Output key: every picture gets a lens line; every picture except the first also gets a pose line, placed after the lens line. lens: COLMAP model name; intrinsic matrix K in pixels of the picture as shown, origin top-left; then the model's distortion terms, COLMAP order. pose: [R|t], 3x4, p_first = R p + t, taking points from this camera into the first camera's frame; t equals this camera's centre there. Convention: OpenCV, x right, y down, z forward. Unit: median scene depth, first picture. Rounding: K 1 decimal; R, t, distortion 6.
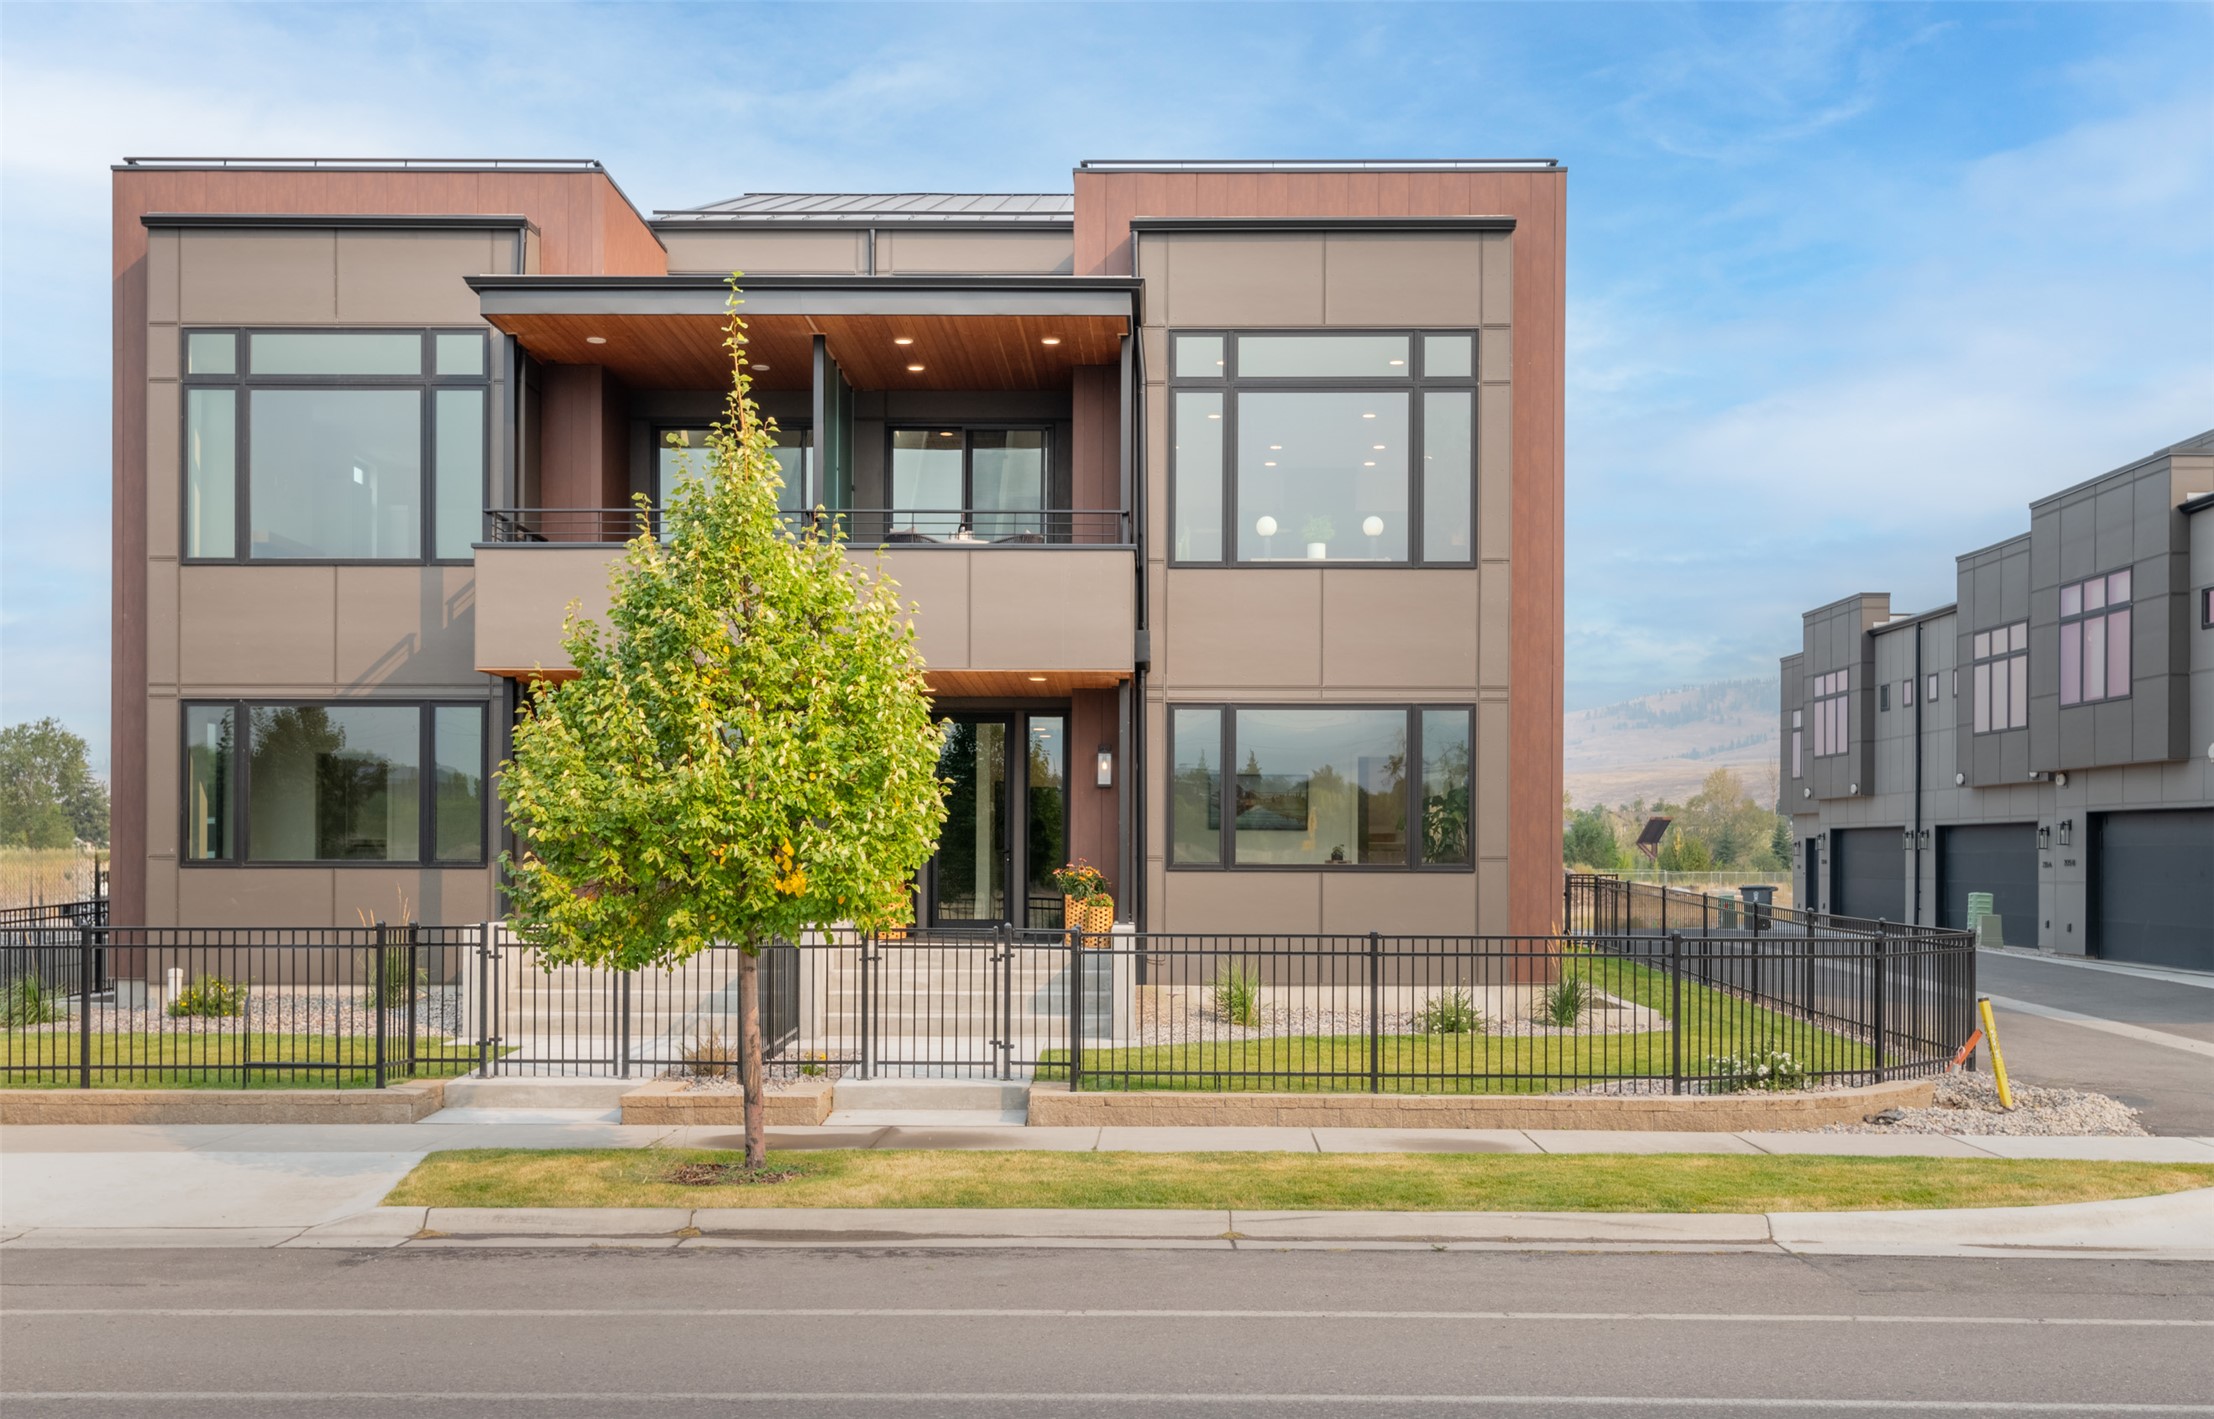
lens RADIAL K [[2244.8, 0, 1109.5], [0, 2244.8, 646.3], [0, 0, 1]] dist [-0.007573, 0.029899]
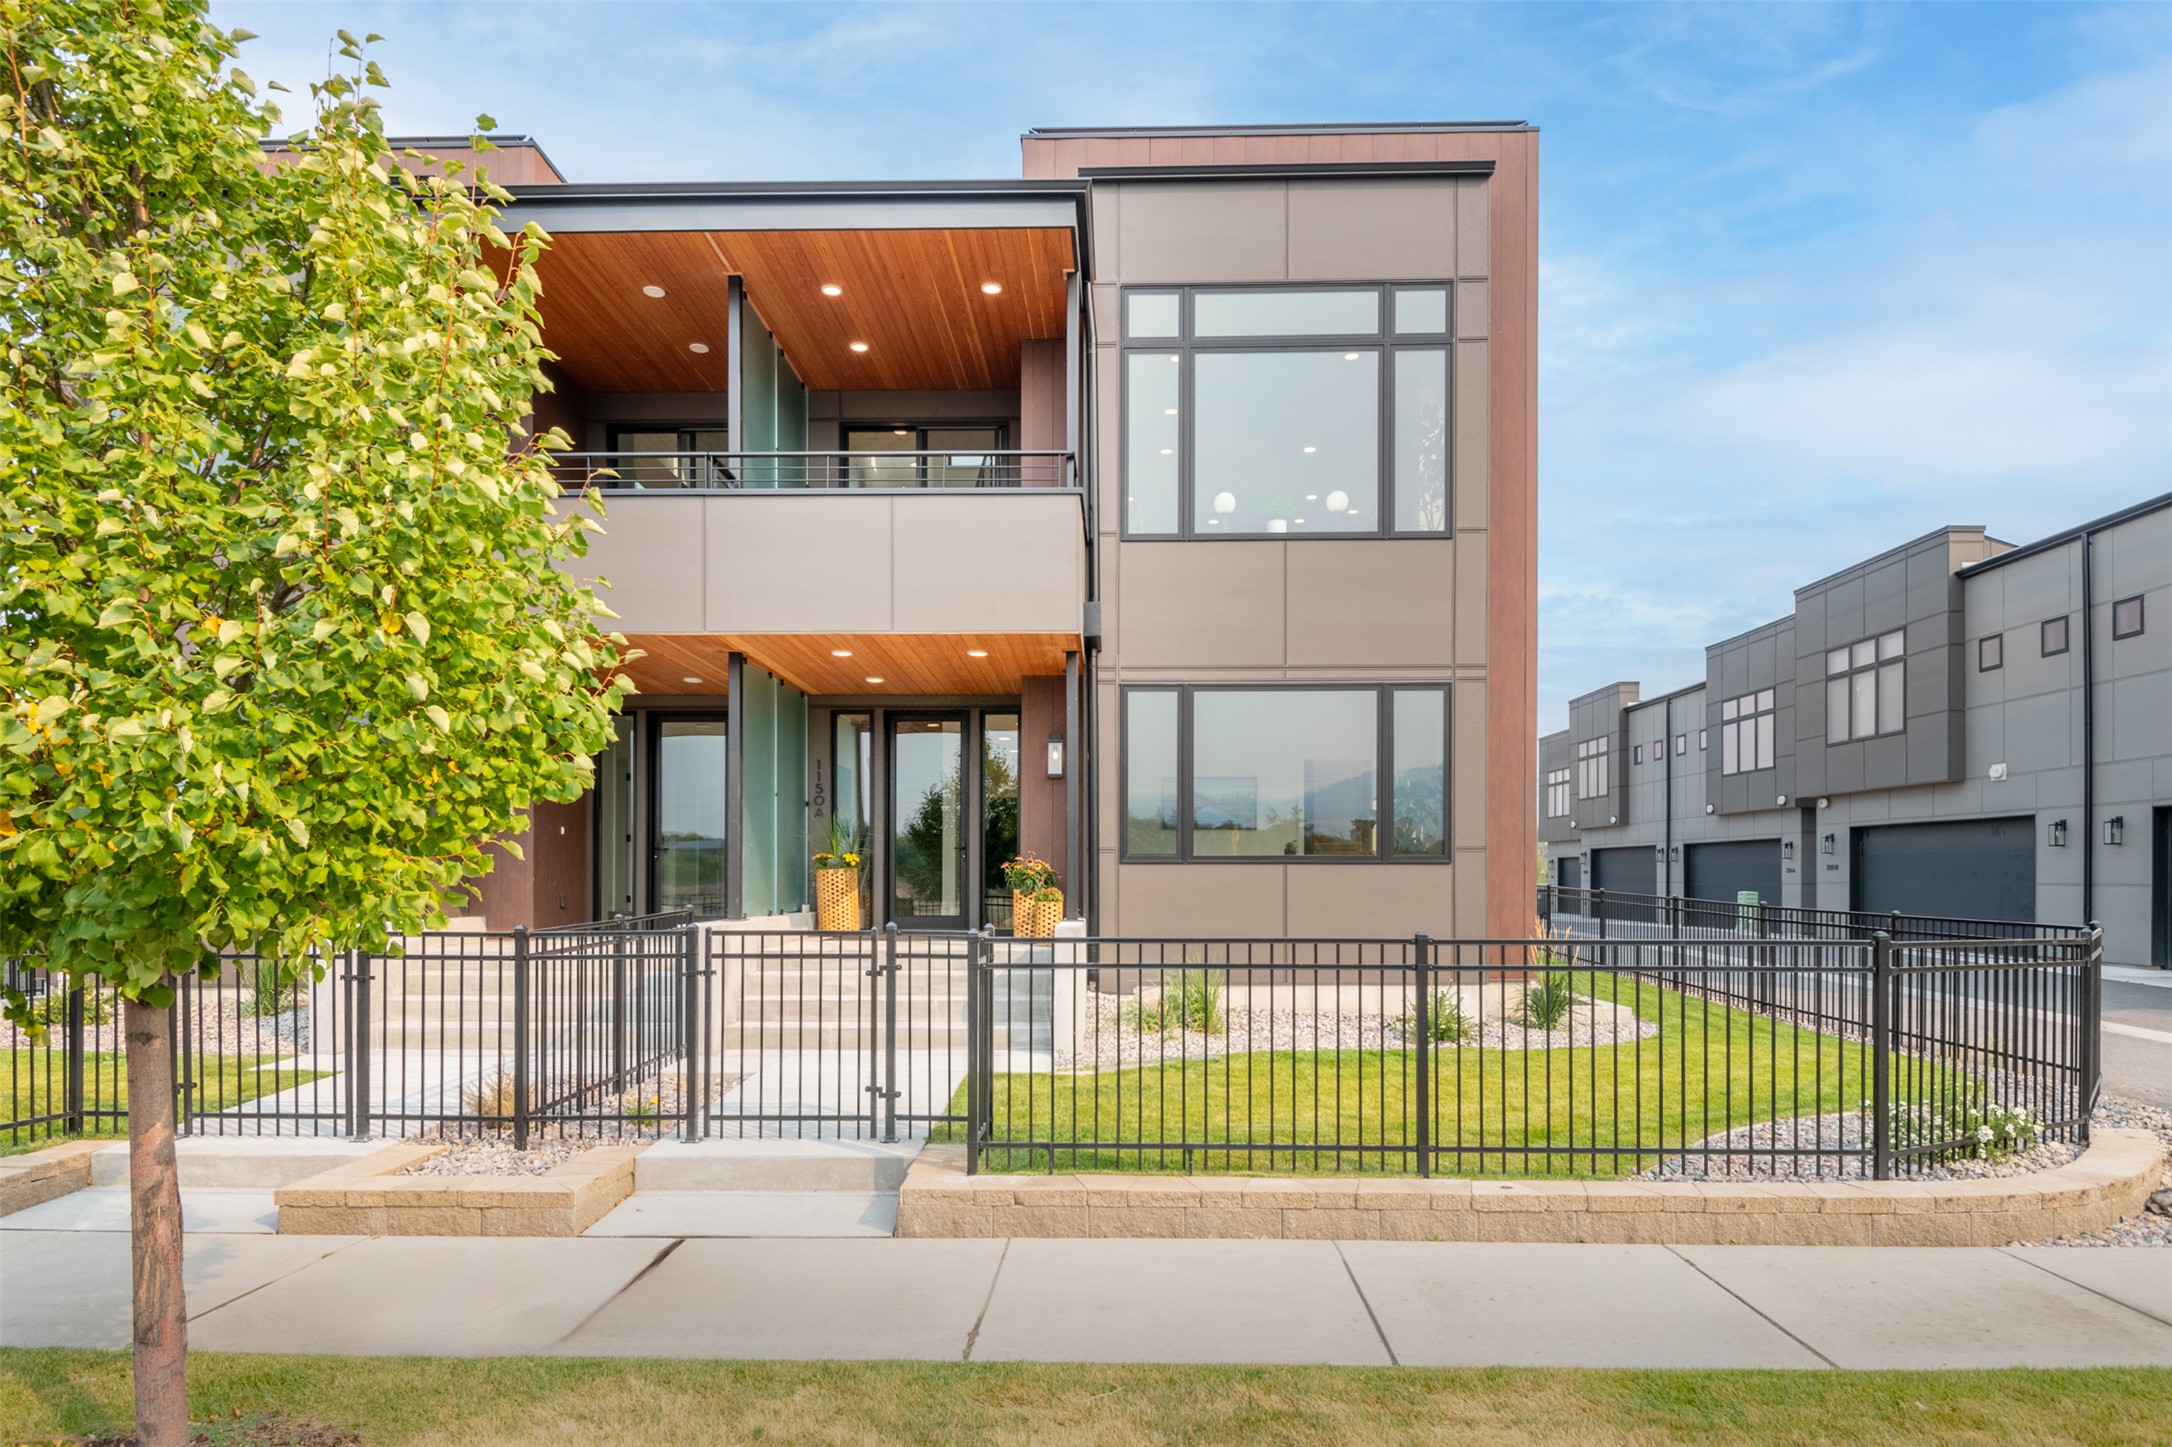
lens RADIAL K [[1152.5, 0, 1088.3], [0, 1152.5, 821.2], [0, 0, 1]] dist [0.001736, -0.000260]
pose [[0.999910, -0.004646, -0.012606, 0.018114], [0.005171, 0.999105, 0.041987, 0.061221], [0.012400, -0.042049, 0.999039, 0.512573]]
